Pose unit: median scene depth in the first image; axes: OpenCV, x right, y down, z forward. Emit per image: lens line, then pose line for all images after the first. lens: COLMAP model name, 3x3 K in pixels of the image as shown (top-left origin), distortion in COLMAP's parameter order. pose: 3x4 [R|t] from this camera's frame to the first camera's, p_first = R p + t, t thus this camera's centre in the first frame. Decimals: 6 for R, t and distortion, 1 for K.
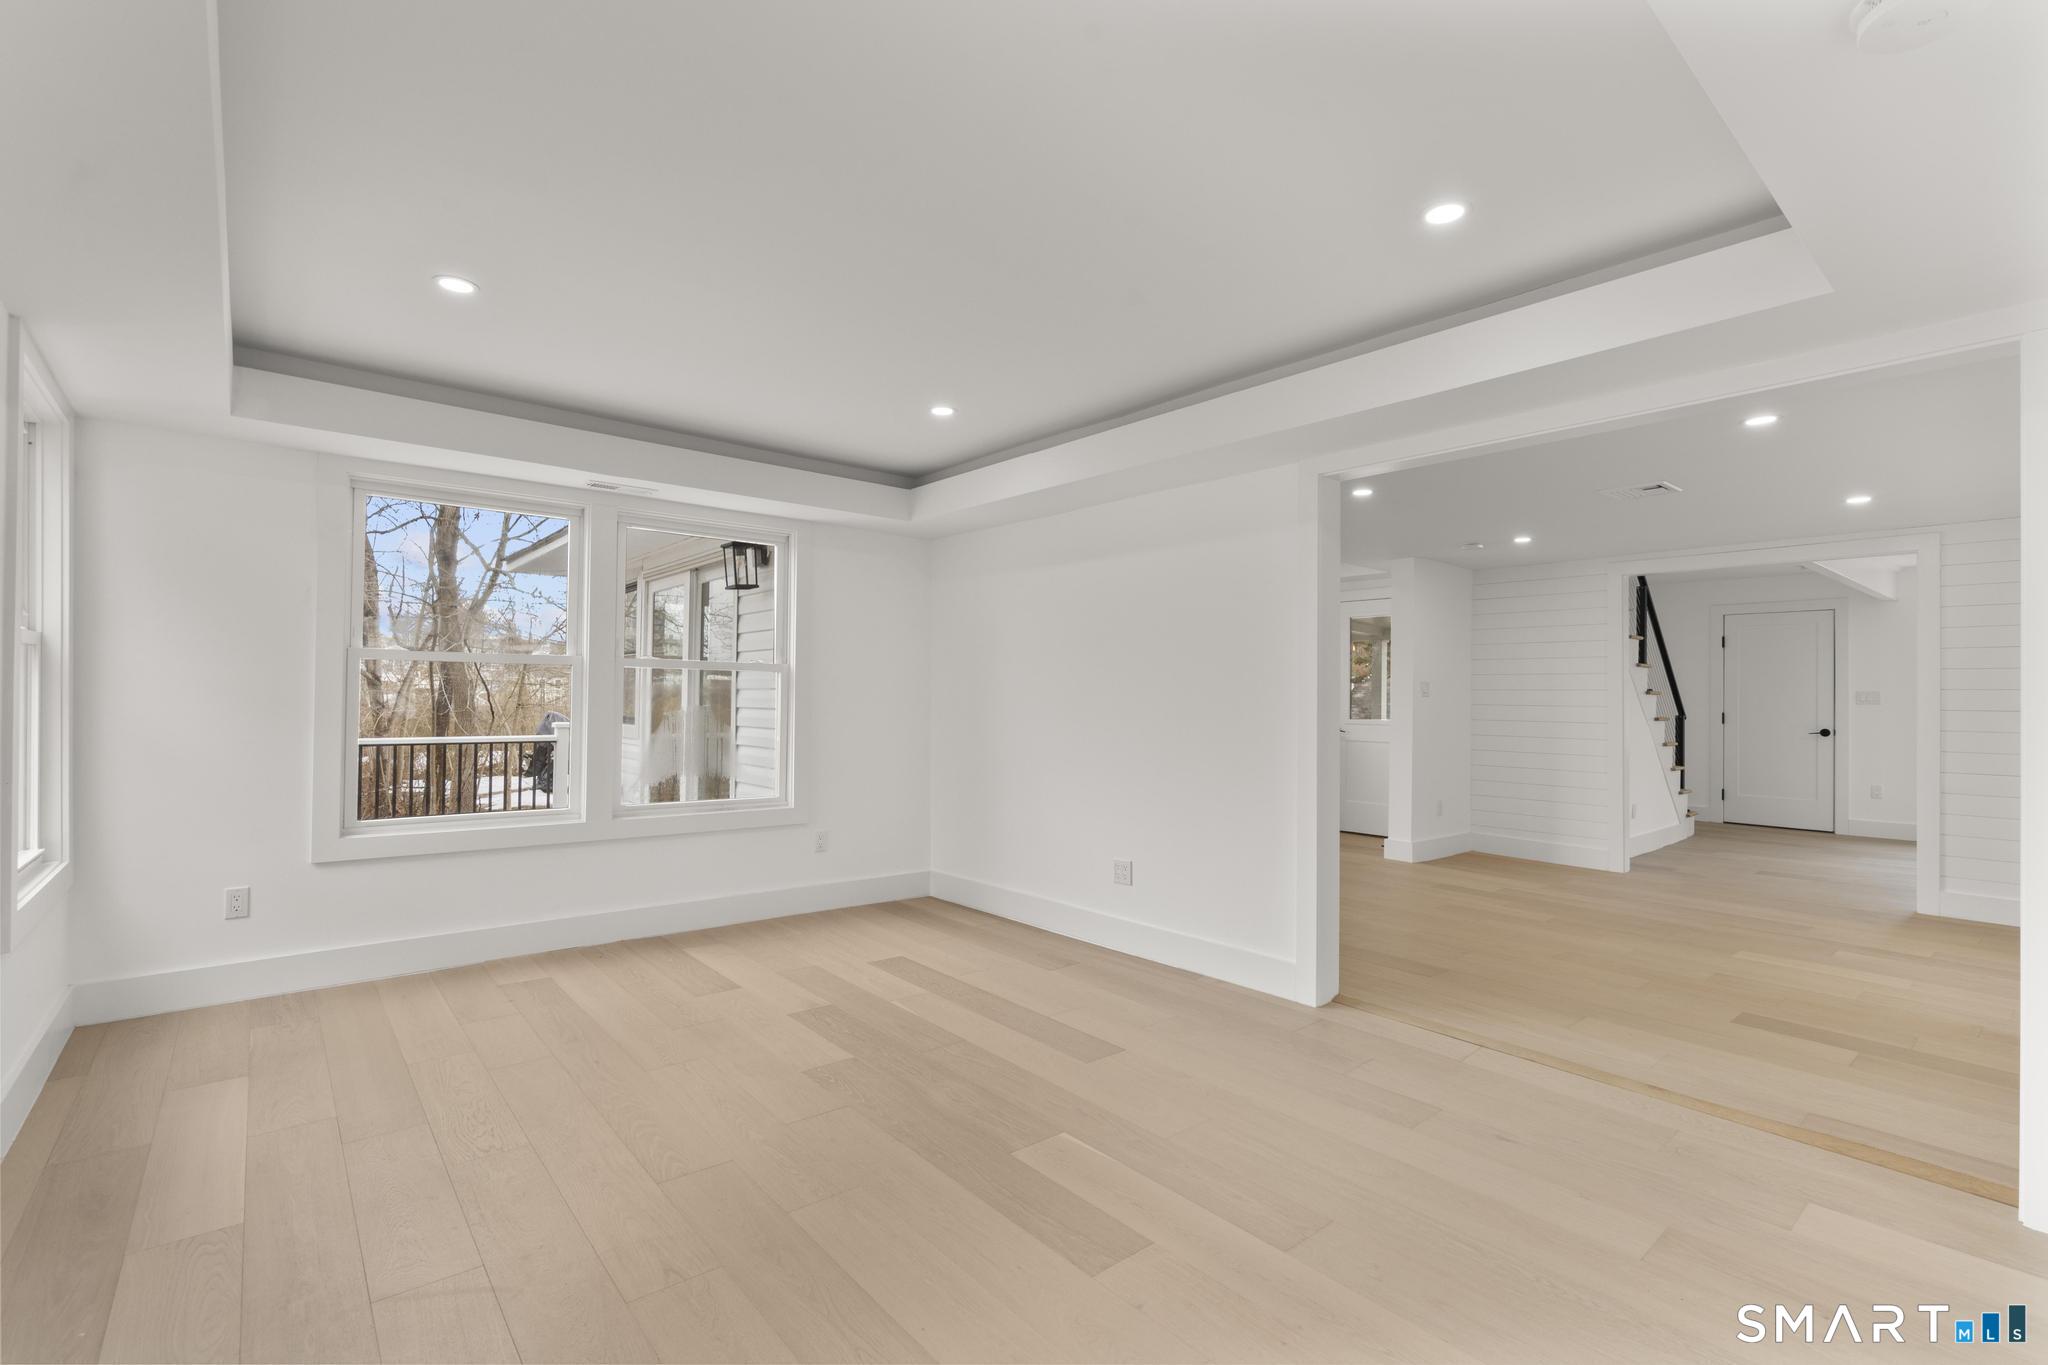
lens RADIAL K [[918.2, 0, 1021.4], [0, 918.2, 684.4], [0, 0, 1]] dist [-0.000721, 0.000178]
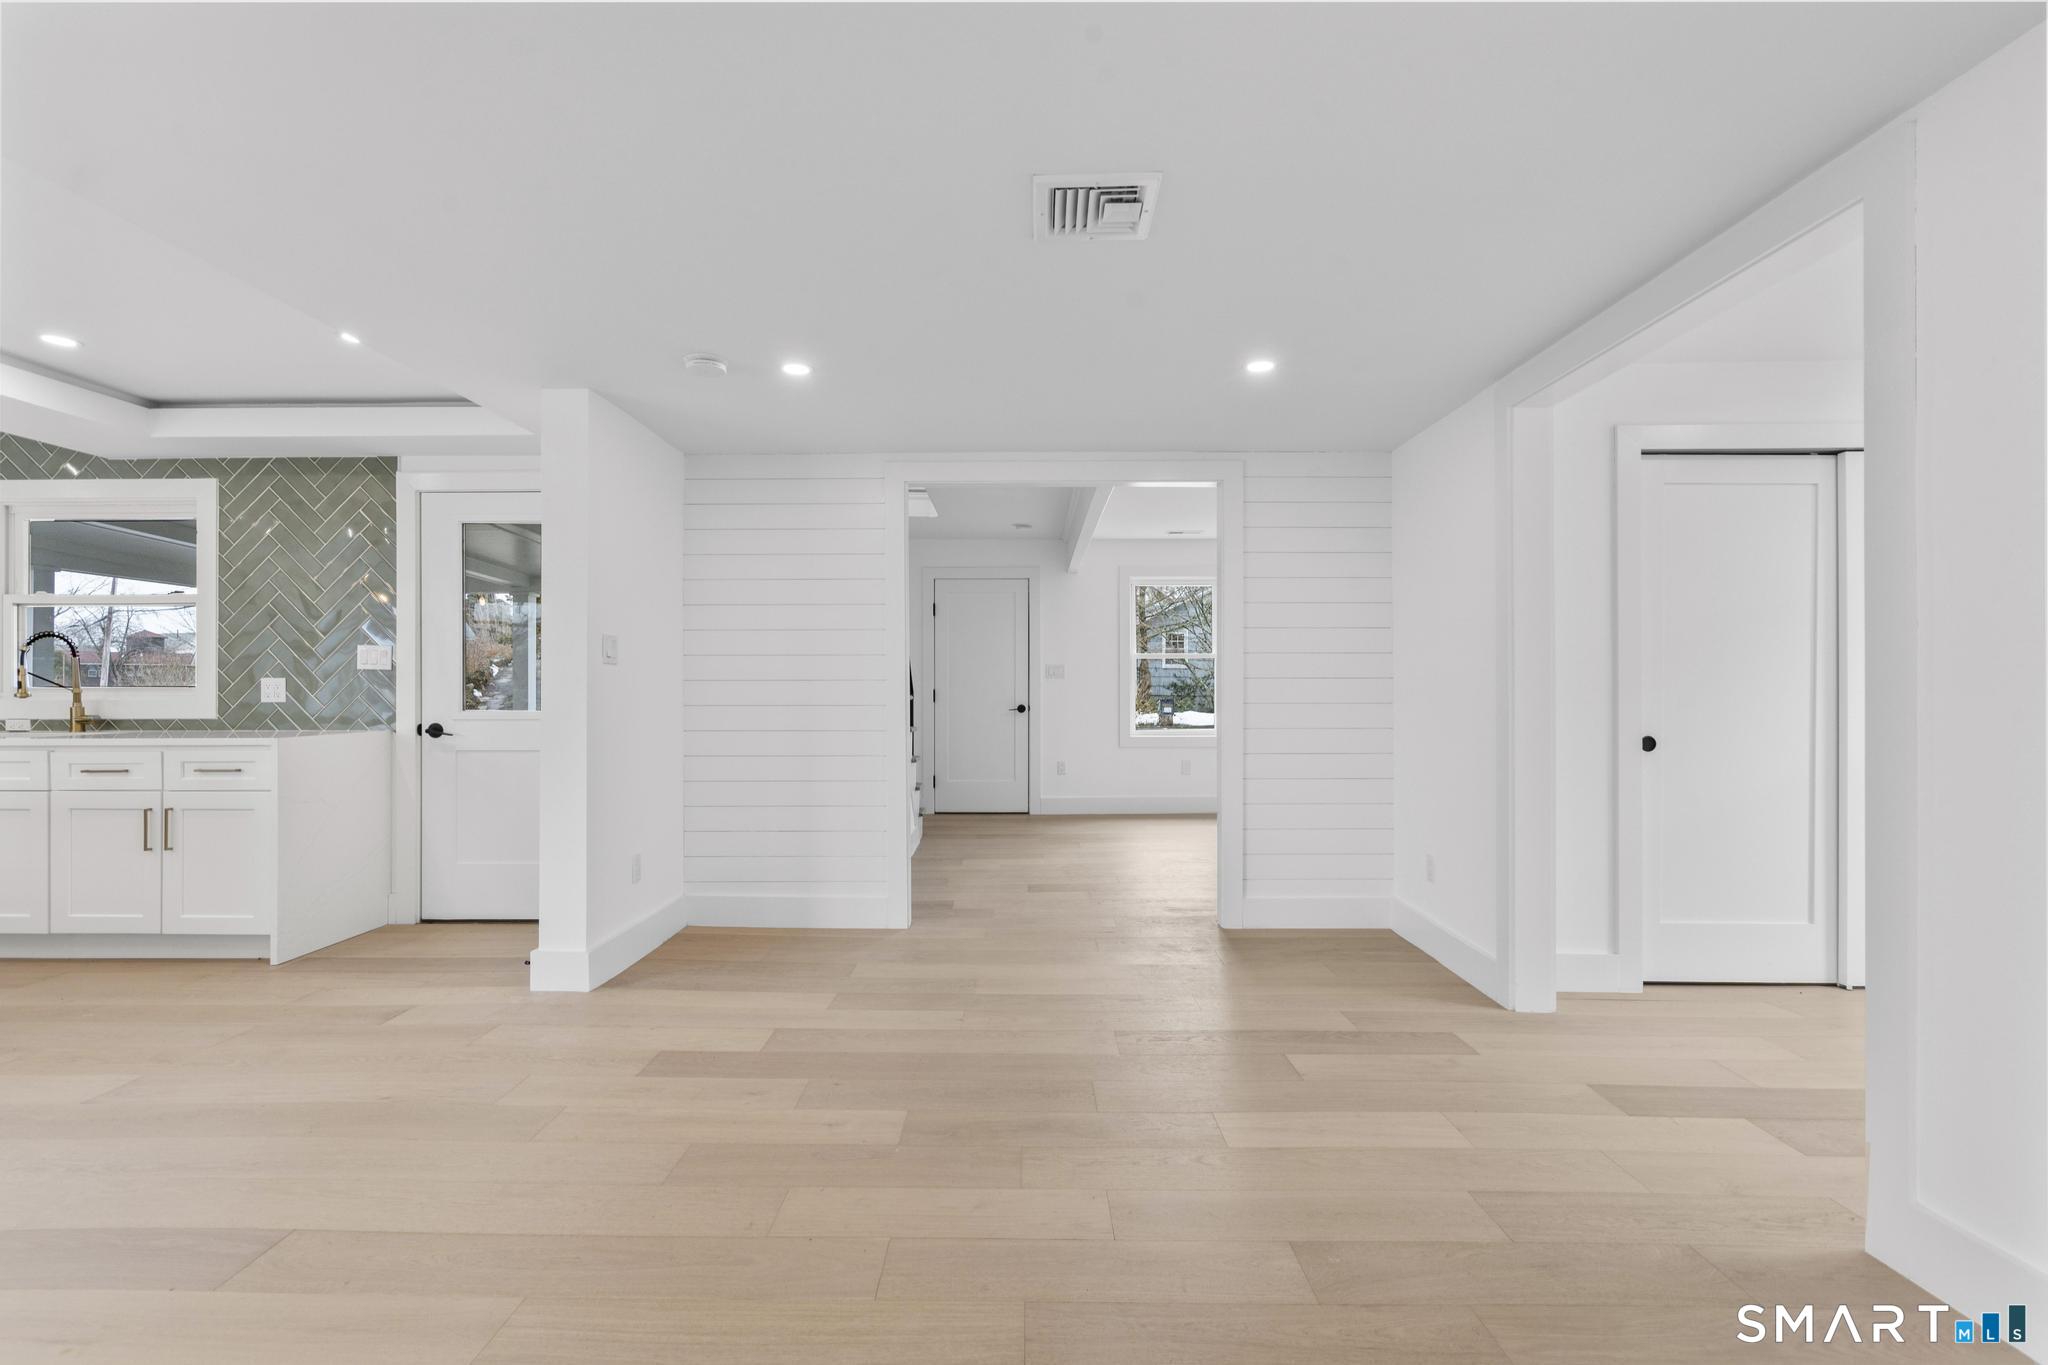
lens RADIAL K [[929.7, 0, 1024.0], [0, 929.7, 682.5], [0, 0, 1]] dist [-0.000773, 0.000473]
pose [[0.650825, -0.007236, 0.759194, 0.158521], [-0.002457, 0.999929, 0.011637, 0.015192], [-0.759224, -0.009439, 0.650761, 0.396547]]
